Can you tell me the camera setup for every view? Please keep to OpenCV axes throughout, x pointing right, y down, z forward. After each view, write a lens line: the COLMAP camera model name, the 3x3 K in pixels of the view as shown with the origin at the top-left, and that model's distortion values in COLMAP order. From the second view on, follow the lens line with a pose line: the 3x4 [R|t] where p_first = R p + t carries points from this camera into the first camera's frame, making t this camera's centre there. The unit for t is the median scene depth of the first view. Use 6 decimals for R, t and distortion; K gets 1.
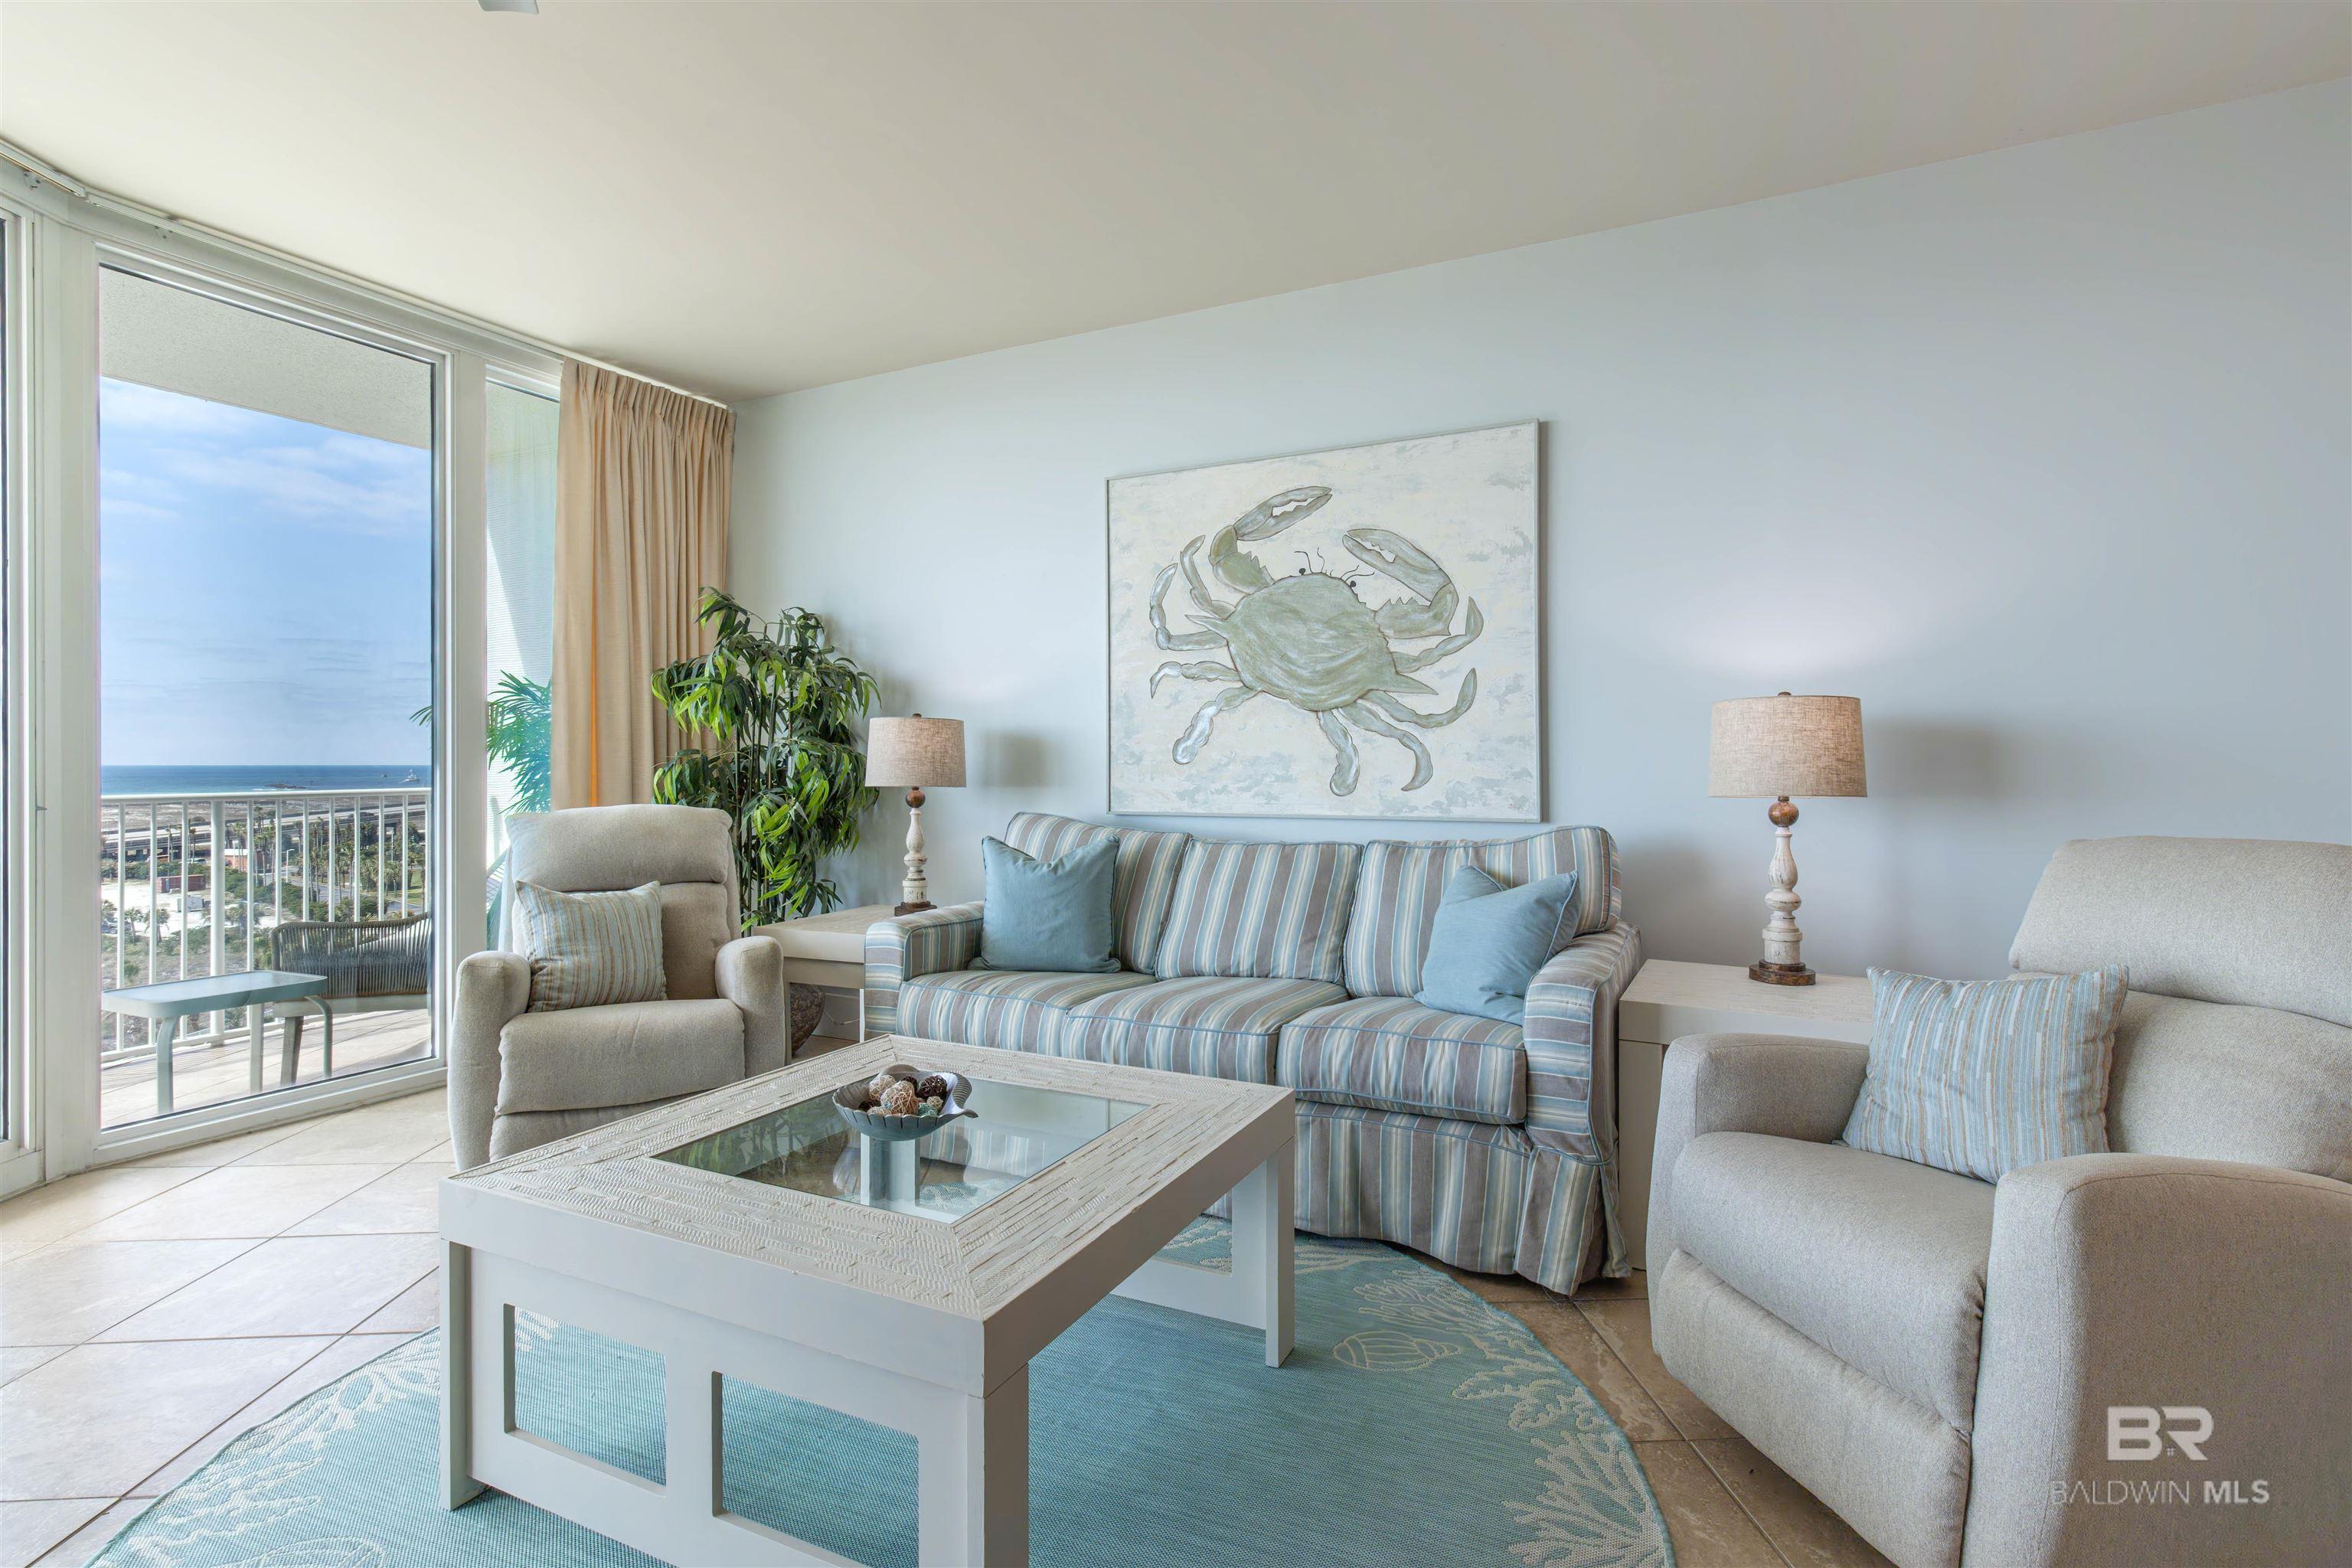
lens RADIAL K [[1123.6, 0, 1187.6], [0, 1123.6, 762.9], [0, 0, 1]] dist [0.000229, 0.002228]
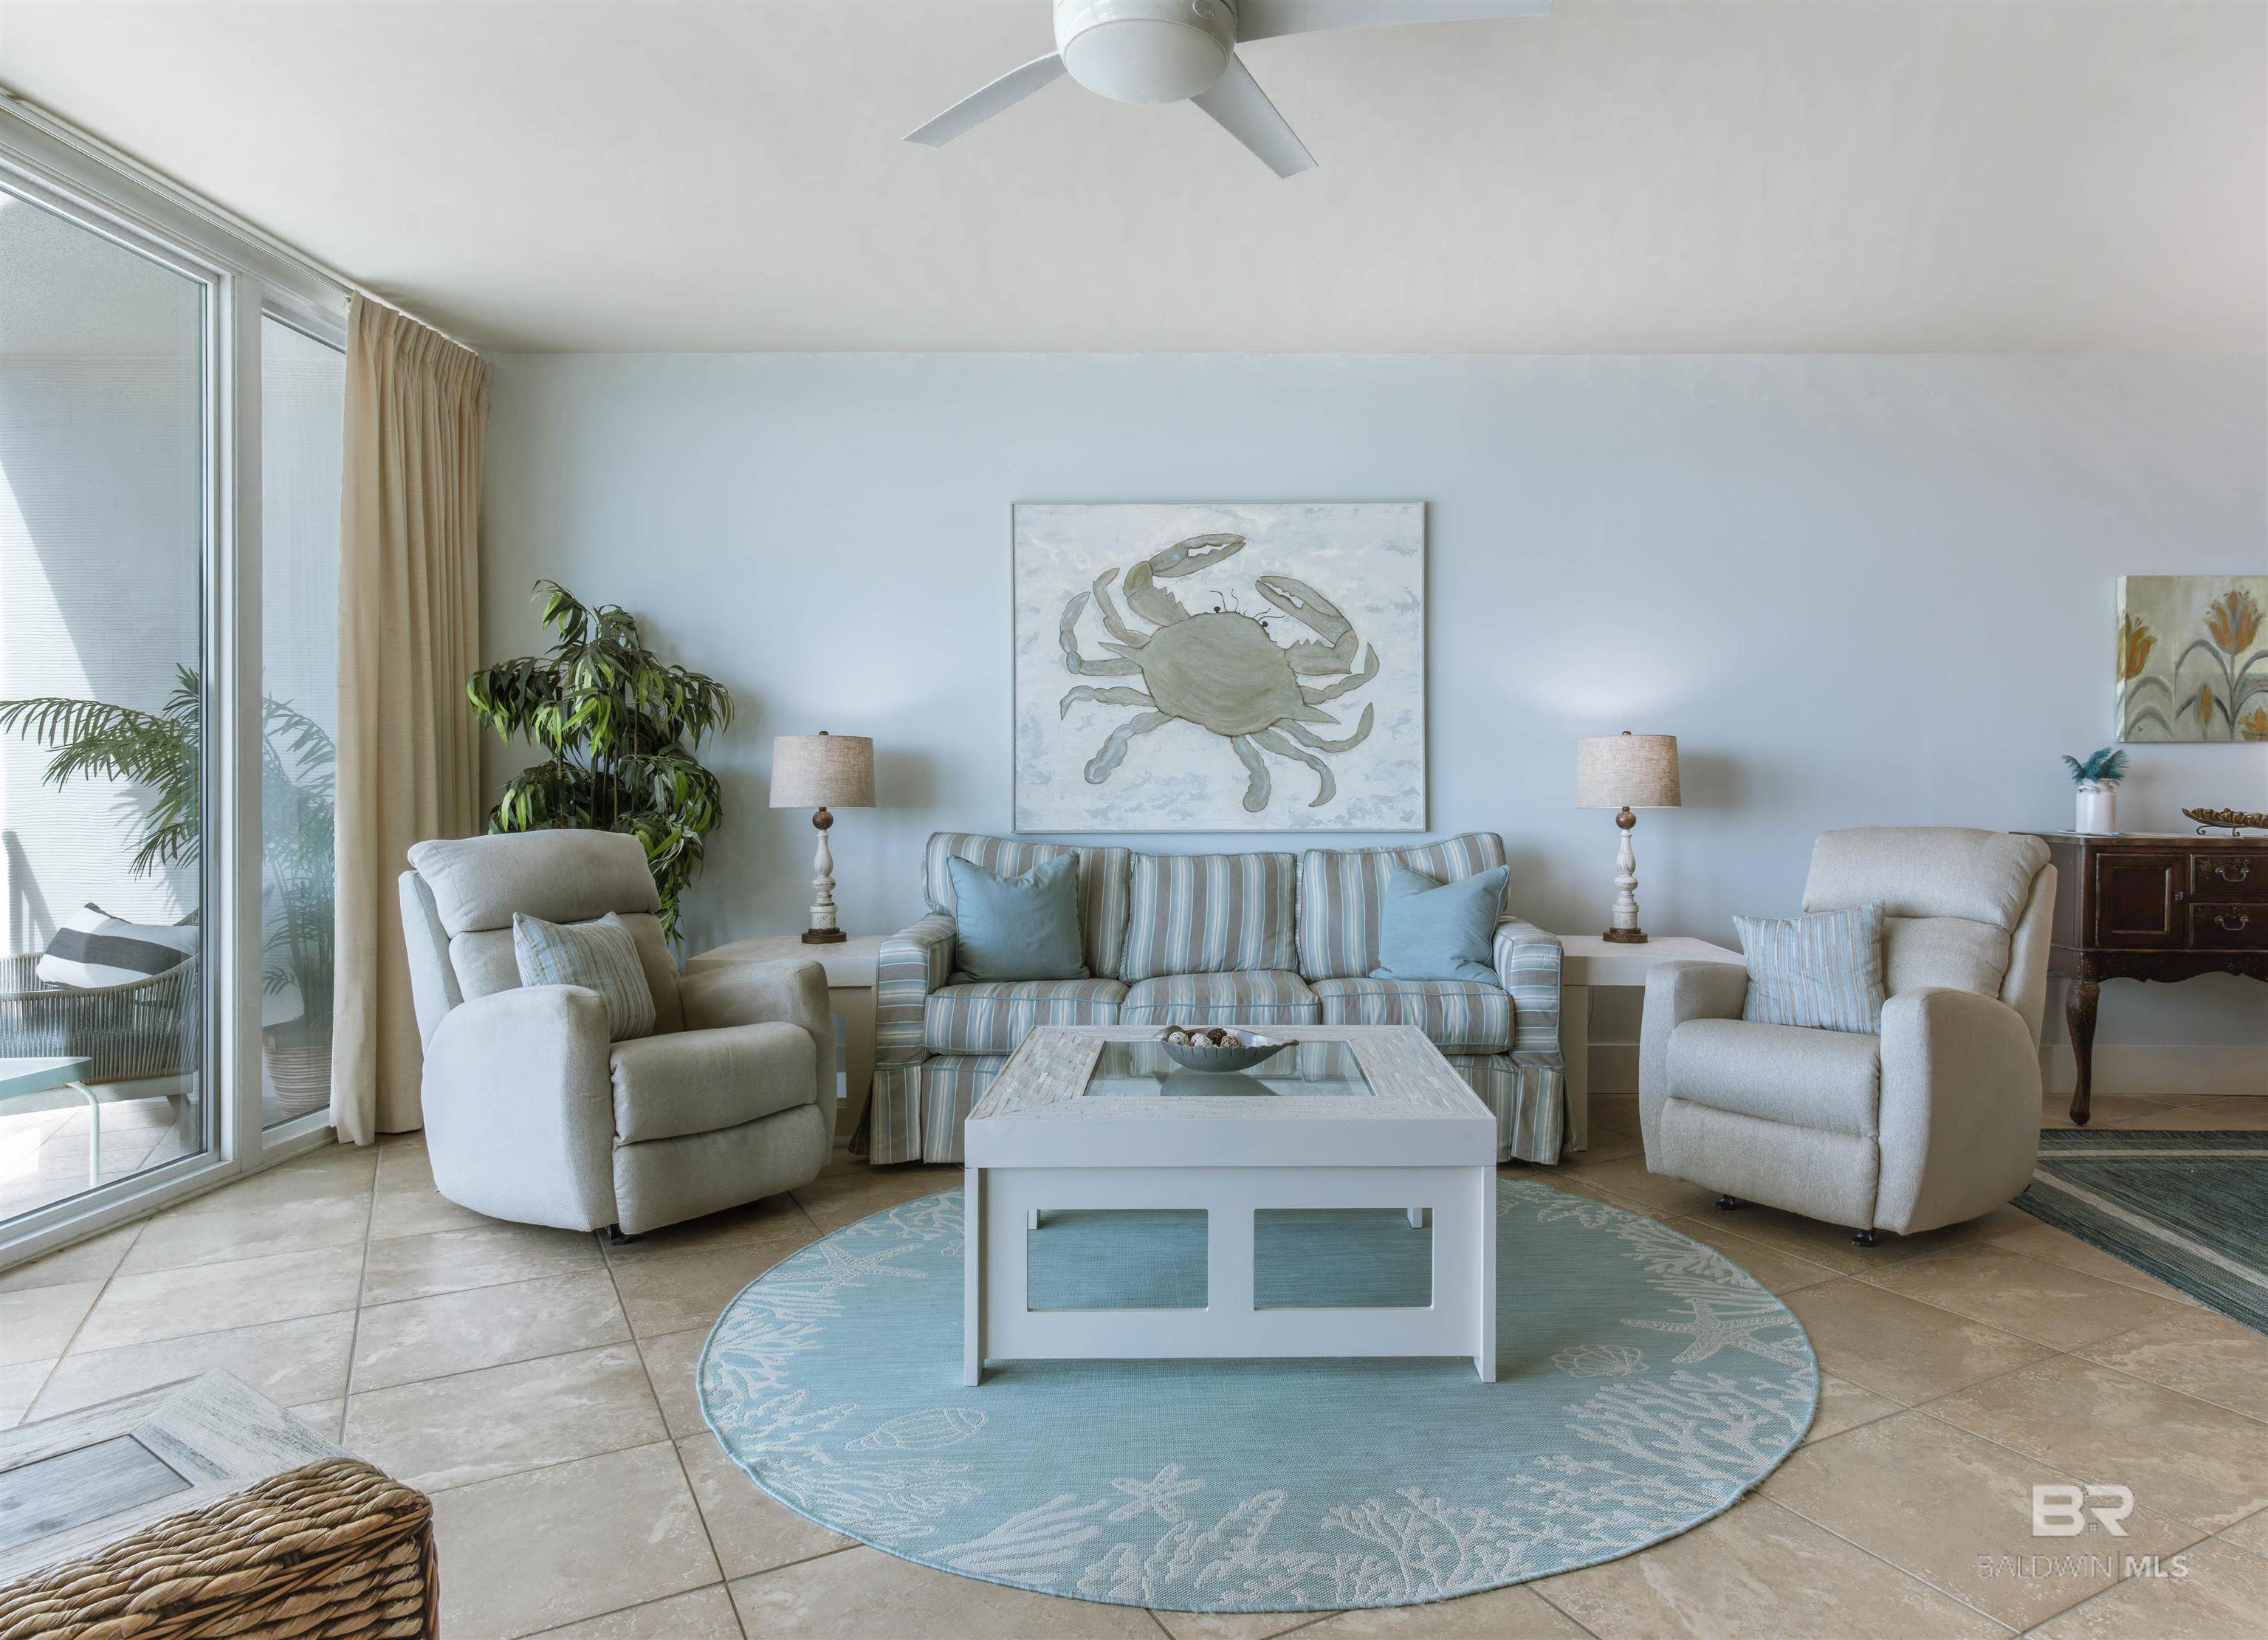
lens RADIAL K [[1445.8, 0, 1162.2], [0, 1445.8, 790.8], [0, 0, 1]] dist [-0.007316, -0.006670]
pose [[0.895676, -0.002443, 0.444700, -0.608074], [0.000128, 0.999986, 0.005236, 0.000563], [-0.444707, -0.004633, 0.895664, -0.262839]]
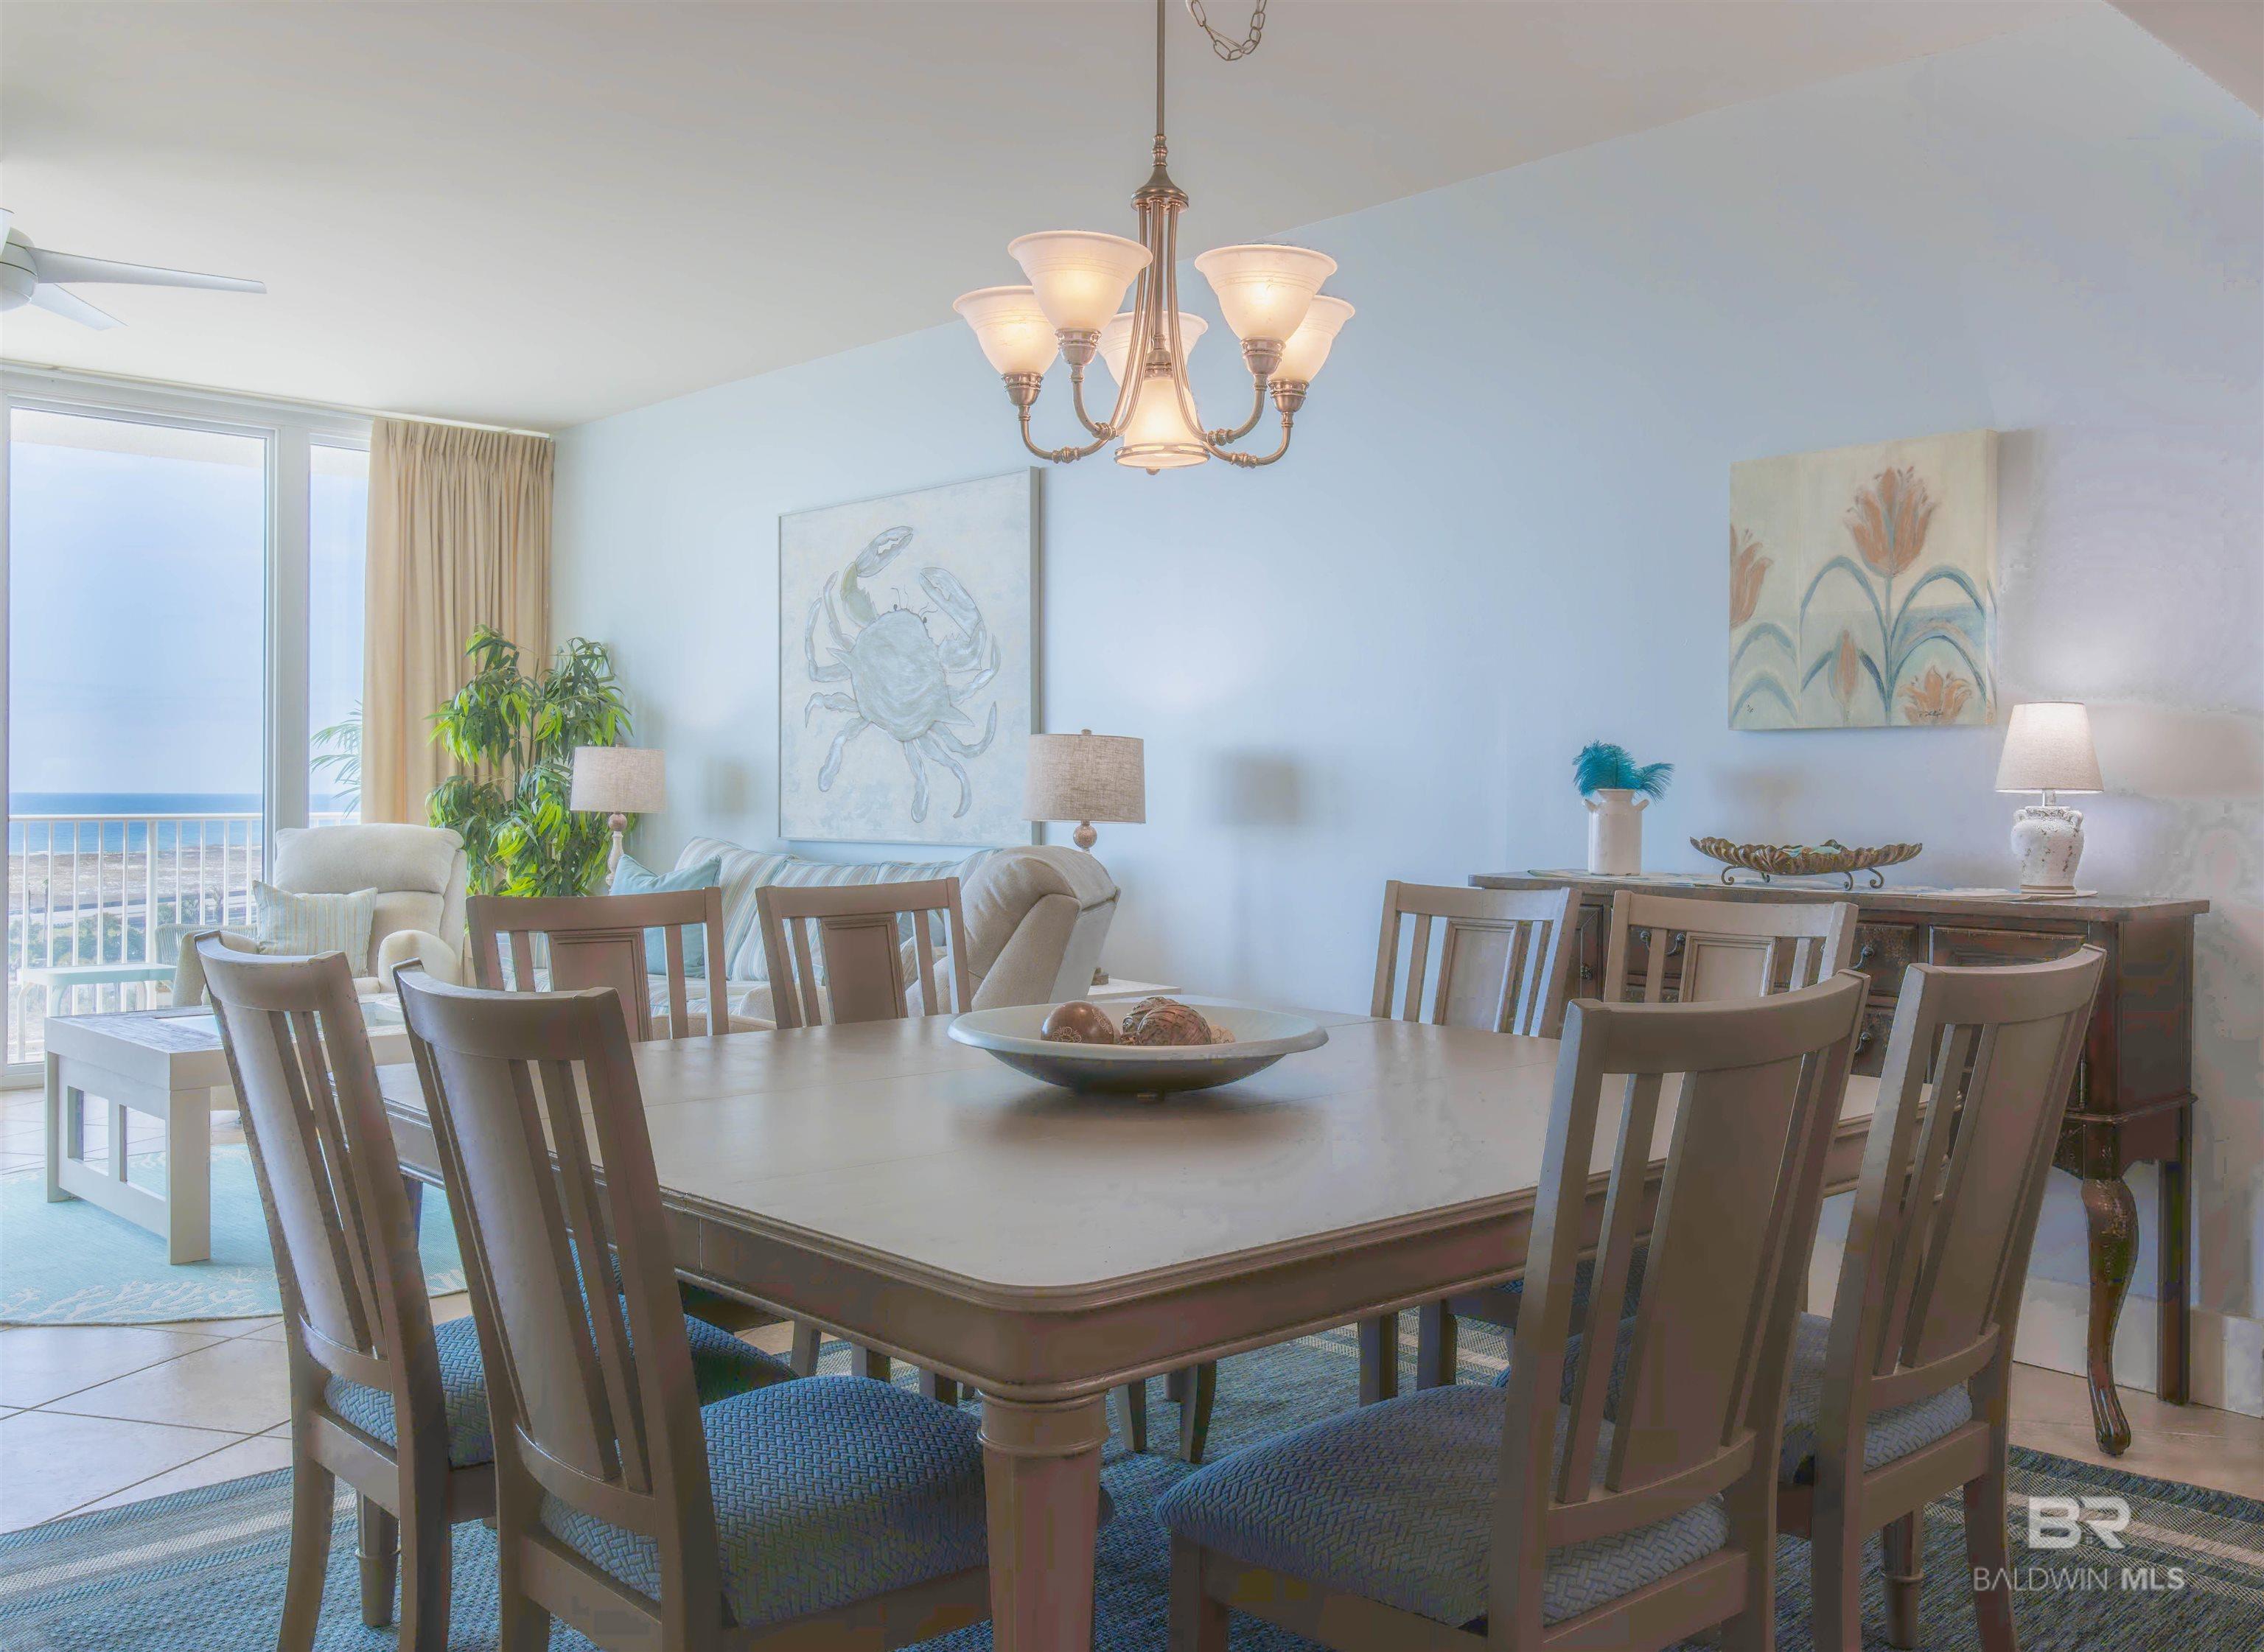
lens RADIAL K [[1938.1, 0, 1309.6], [0, 1938.1, 830.5], [0, 0, 1]] dist [-0.034446, -0.009954]
pose [[0.957864, 0.012727, -0.286940, 1.037560], [-0.008391, 0.999831, 0.016336, 0.004290], [0.287099, -0.013239, 0.957809, -0.642120]]
